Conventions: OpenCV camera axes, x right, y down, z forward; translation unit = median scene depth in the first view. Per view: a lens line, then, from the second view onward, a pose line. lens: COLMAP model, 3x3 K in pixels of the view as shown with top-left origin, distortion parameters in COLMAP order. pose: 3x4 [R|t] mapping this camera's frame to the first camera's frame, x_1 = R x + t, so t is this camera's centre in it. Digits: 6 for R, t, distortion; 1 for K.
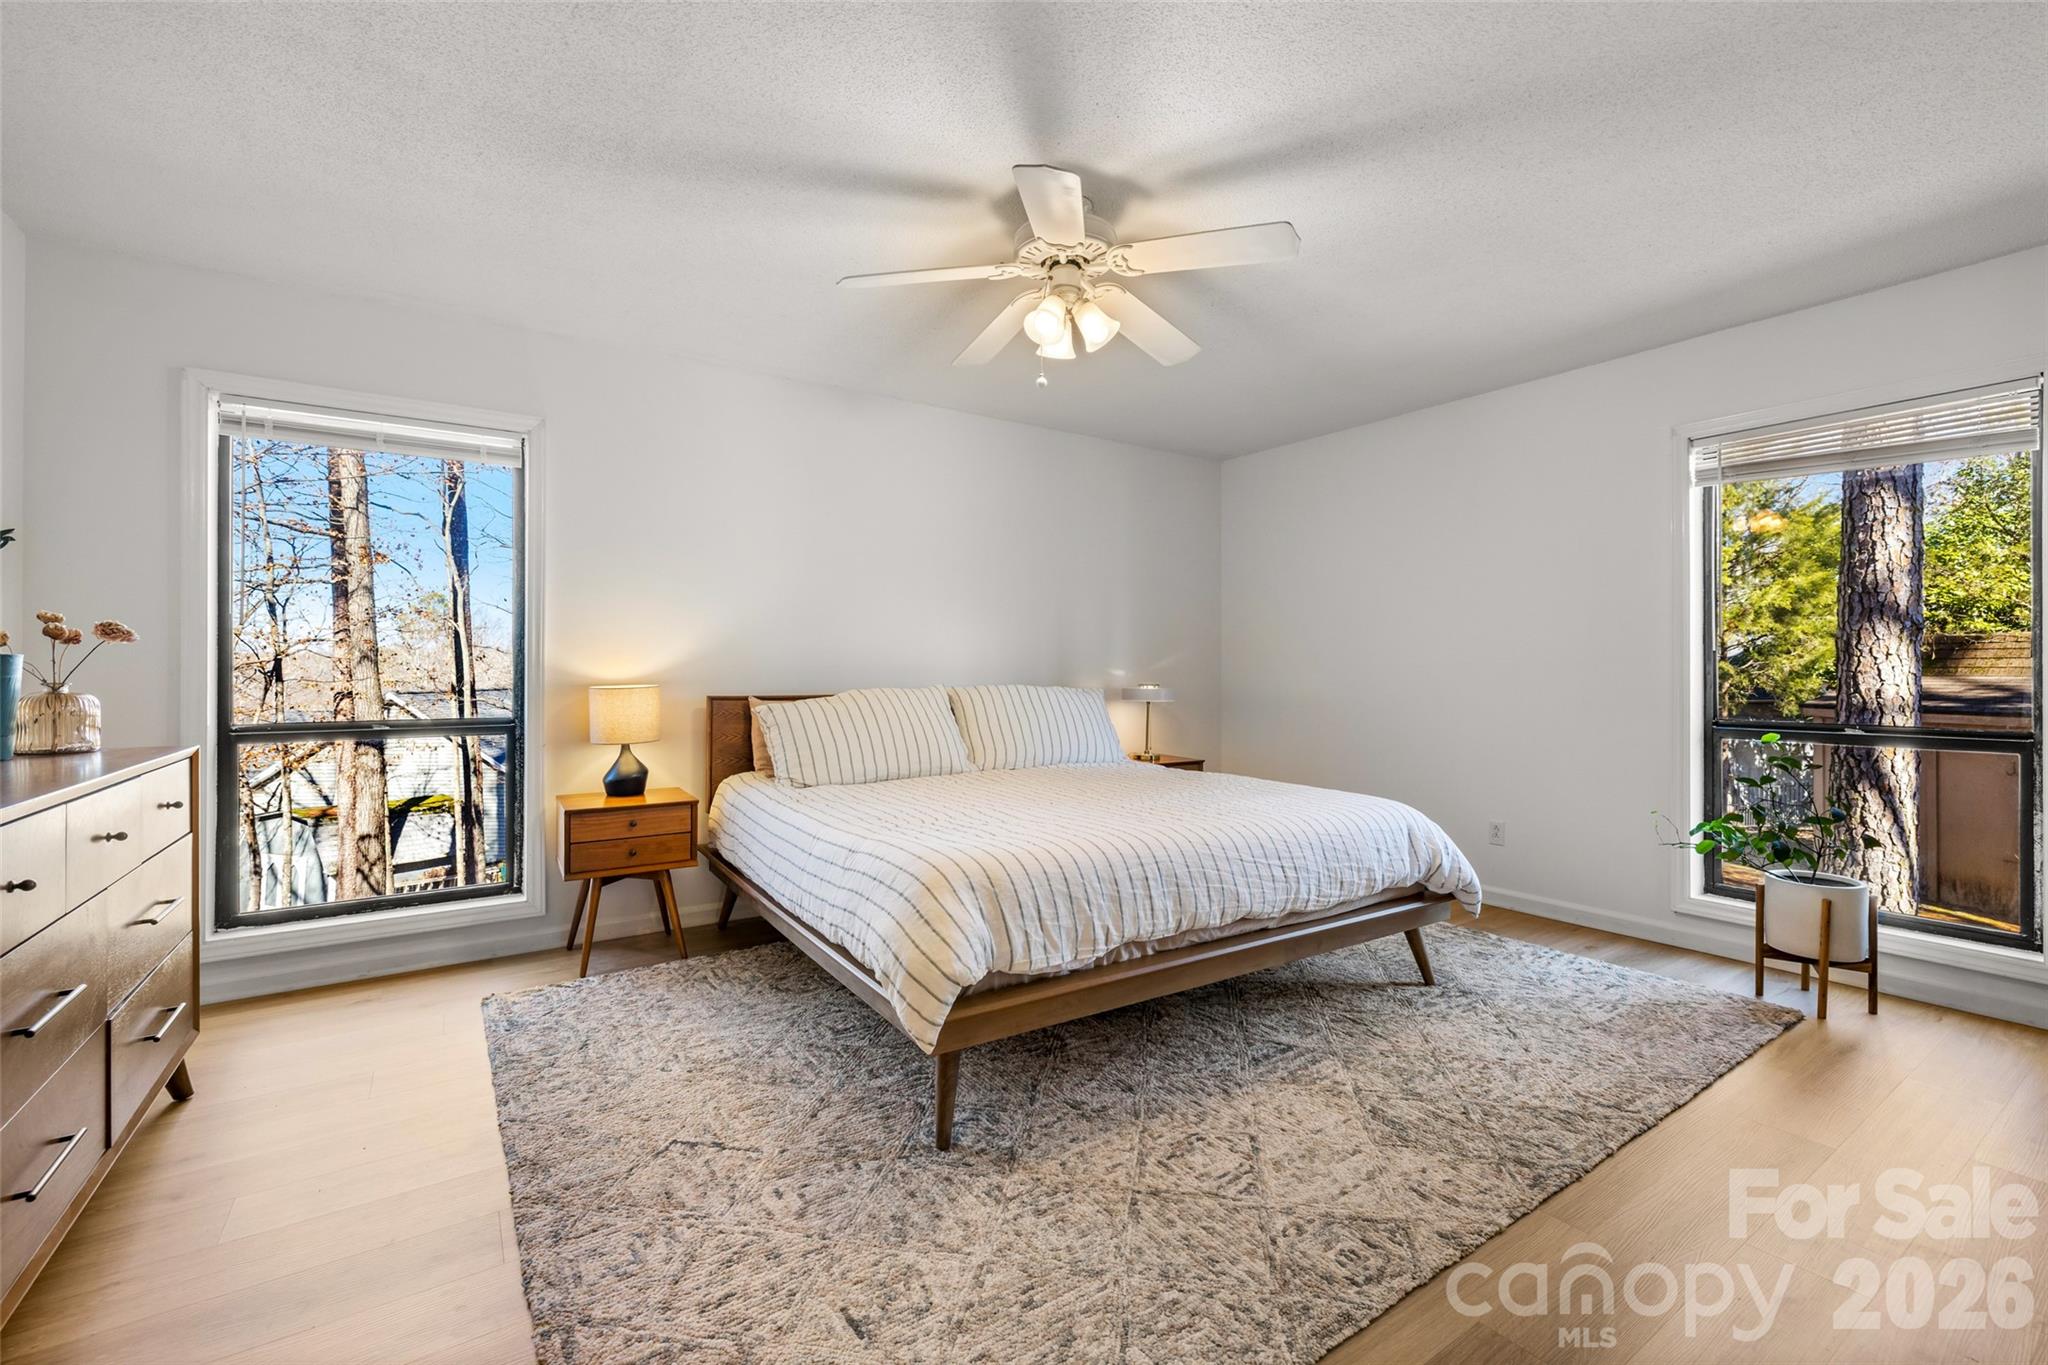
lens RADIAL K [[872.0, 0, 1022.6], [0, 872.0, 672.9], [0, 0, 1]] dist [0.001573, 0.000412]
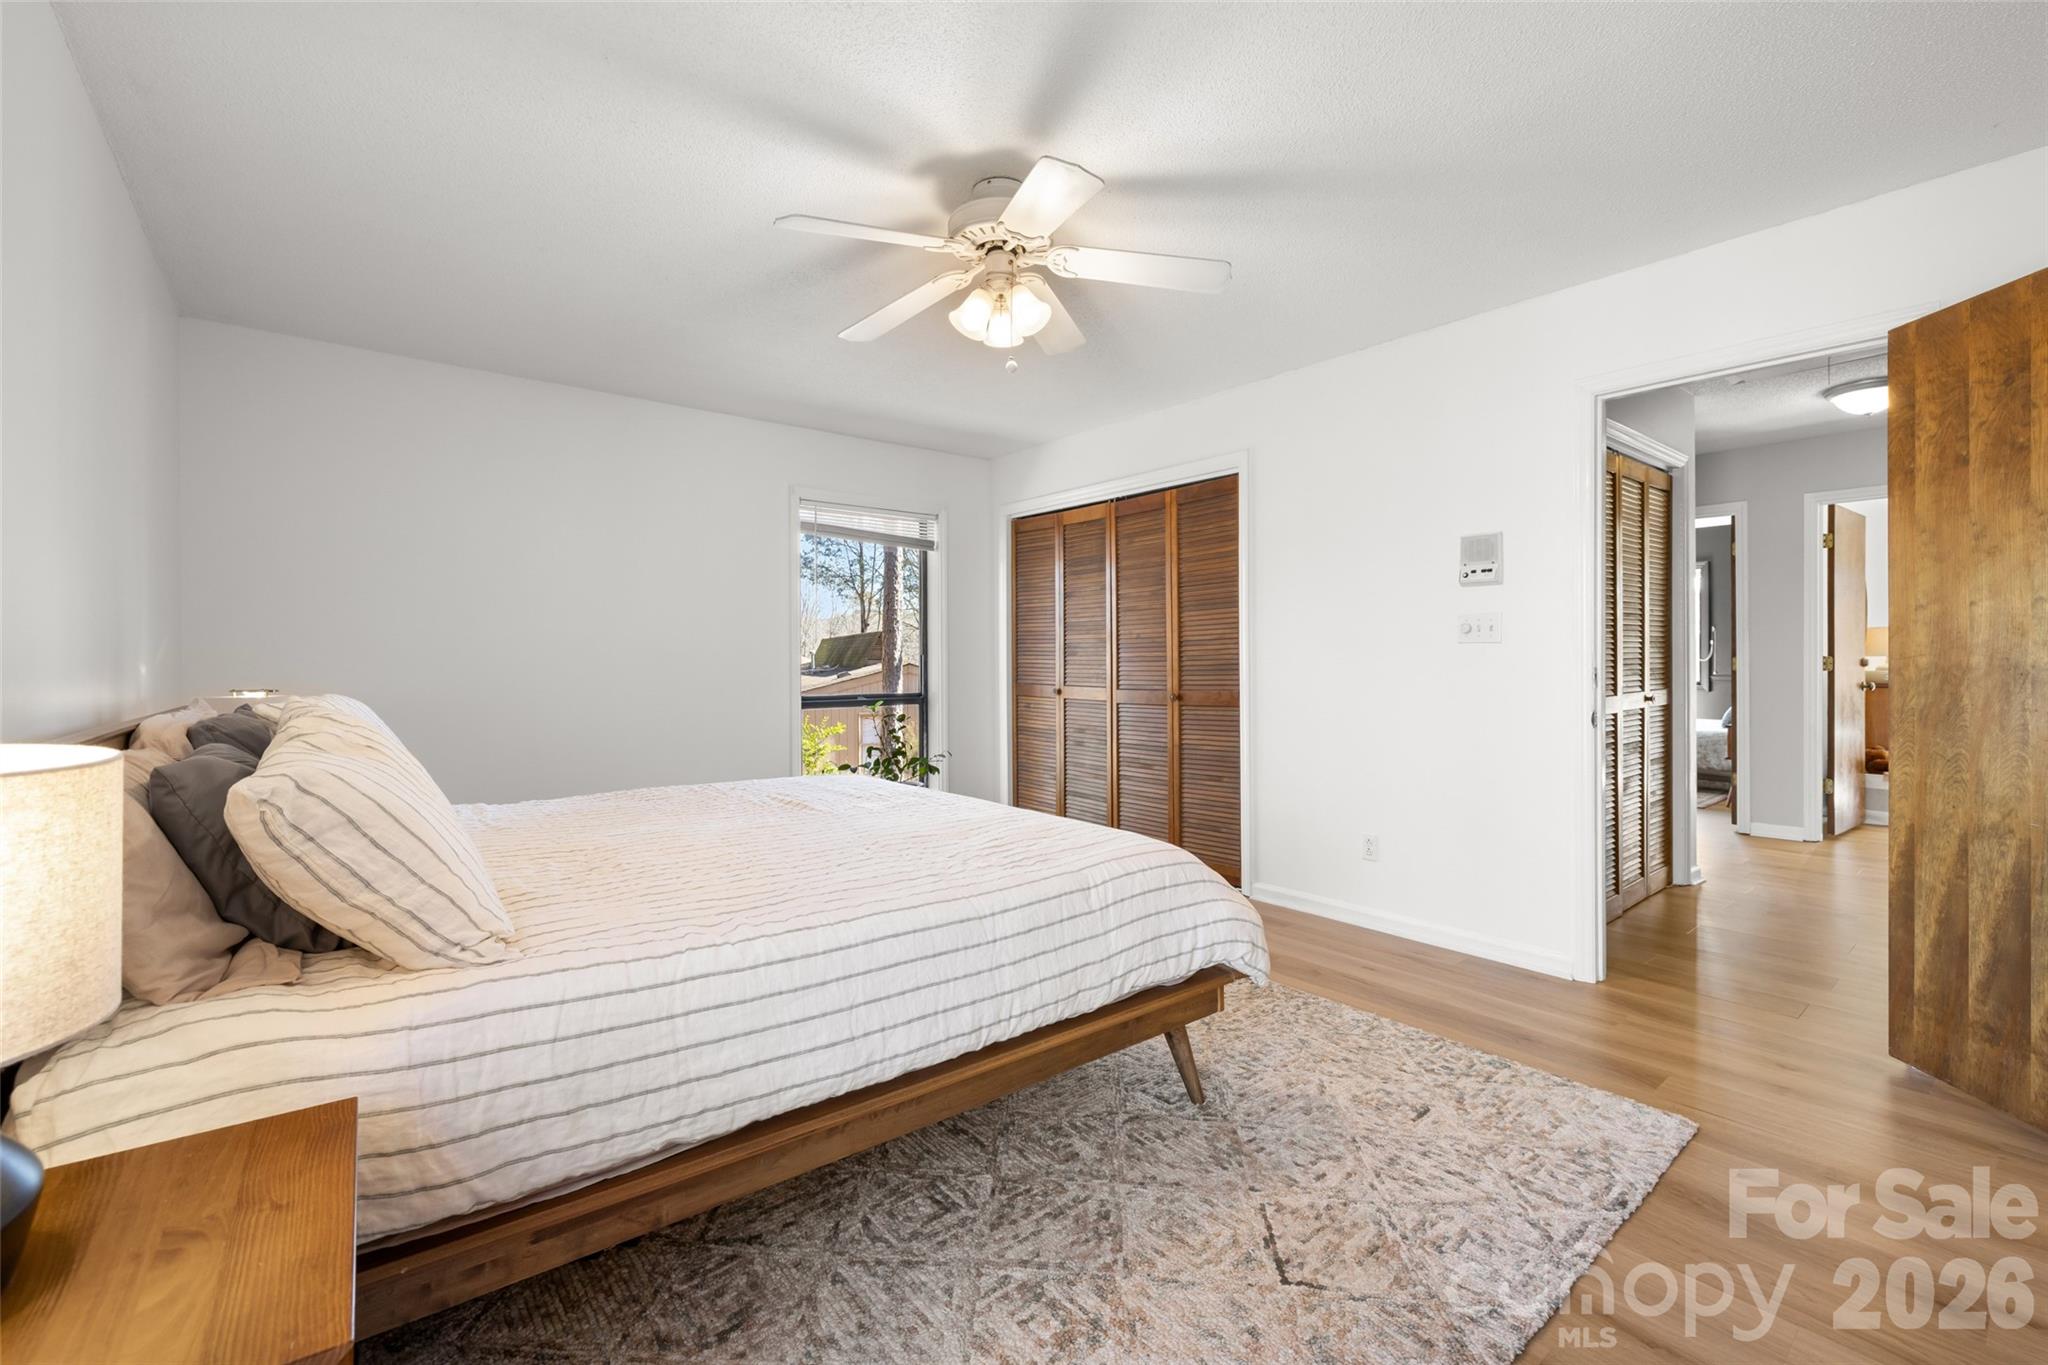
lens RADIAL K [[872.0, 0, 1022.6], [0, 872.0, 672.9], [0, 0, 1]] dist [0.001573, 0.000412]
pose [[-0.096735, -0.012761, 0.995228, -1.107693], [0.004954, 0.999899, 0.013302, -0.007007], [-0.995298, 0.006218, -0.096662, 1.271964]]
